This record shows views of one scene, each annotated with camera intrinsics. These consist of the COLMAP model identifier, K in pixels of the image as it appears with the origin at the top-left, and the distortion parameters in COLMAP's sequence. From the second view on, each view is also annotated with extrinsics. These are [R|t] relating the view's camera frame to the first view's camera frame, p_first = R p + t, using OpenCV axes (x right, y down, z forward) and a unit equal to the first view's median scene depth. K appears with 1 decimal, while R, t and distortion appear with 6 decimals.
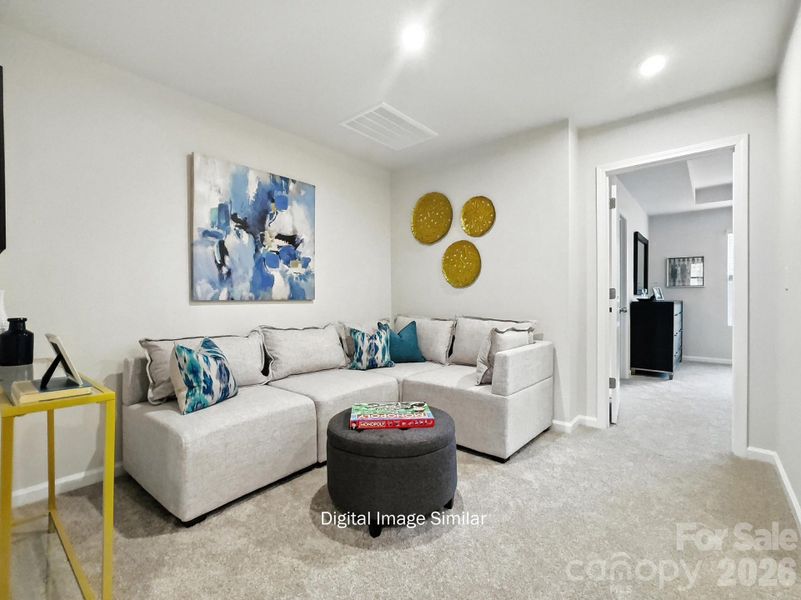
lens RADIAL K [[372.3, 0, 401.3], [0, 372.3, 299.8], [0, 0, 1]] dist [0.000847, -0.001098]
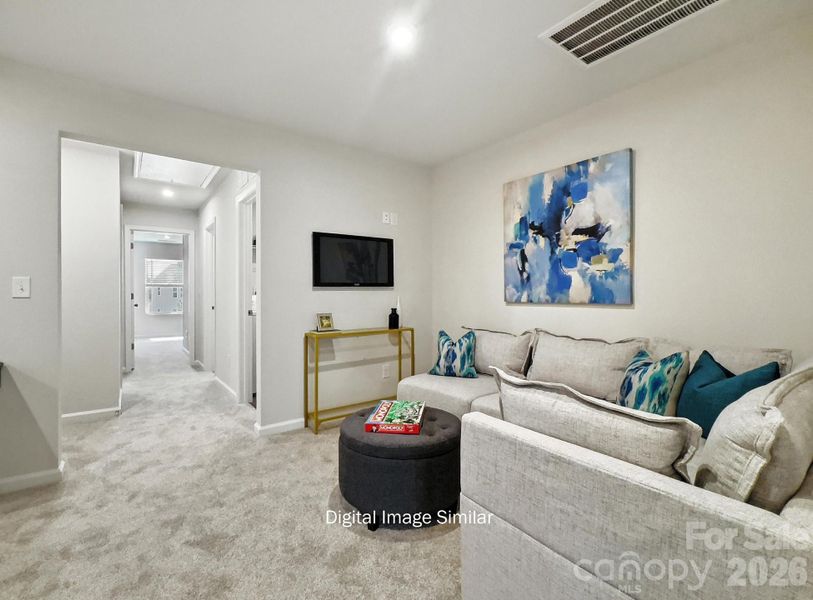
lens RADIAL K [[386.0, 0, 409.3], [0, 386.0, 295.5], [0, 0, 1]] dist [0.001363, 0.000297]
pose [[-0.226343, 0.006162, -0.974028, 0.694603], [-0.003759, 0.999967, 0.007199, -0.024414], [0.974040, 0.005291, -0.226312, 0.869312]]
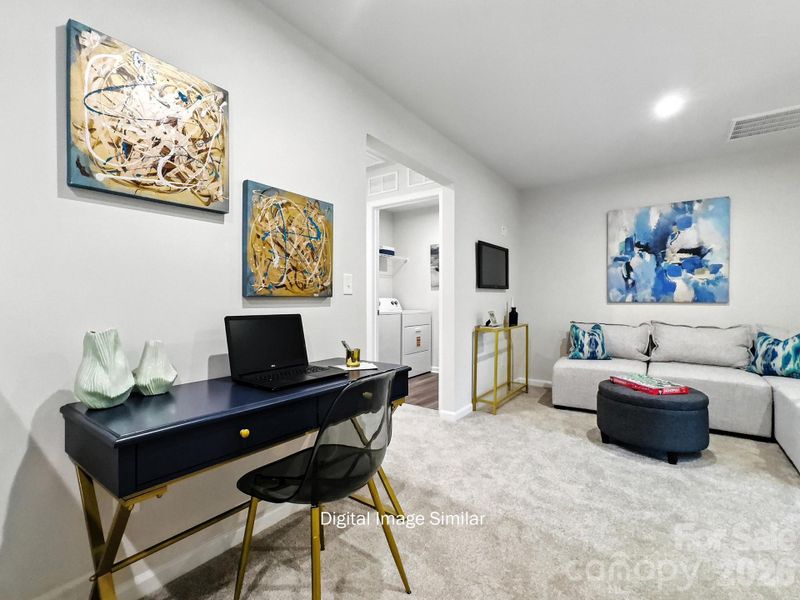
lens RADIAL K [[371.8, 0, 399.9], [0, 371.8, 300.6], [0, 0, 1]] dist [0.000847, -0.001098]
pose [[0.072045, 0.006711, -0.997379, 0.889238], [-0.008046, 0.999949, 0.006147, -0.005168], [0.997369, 0.007582, 0.072095, -0.024499]]
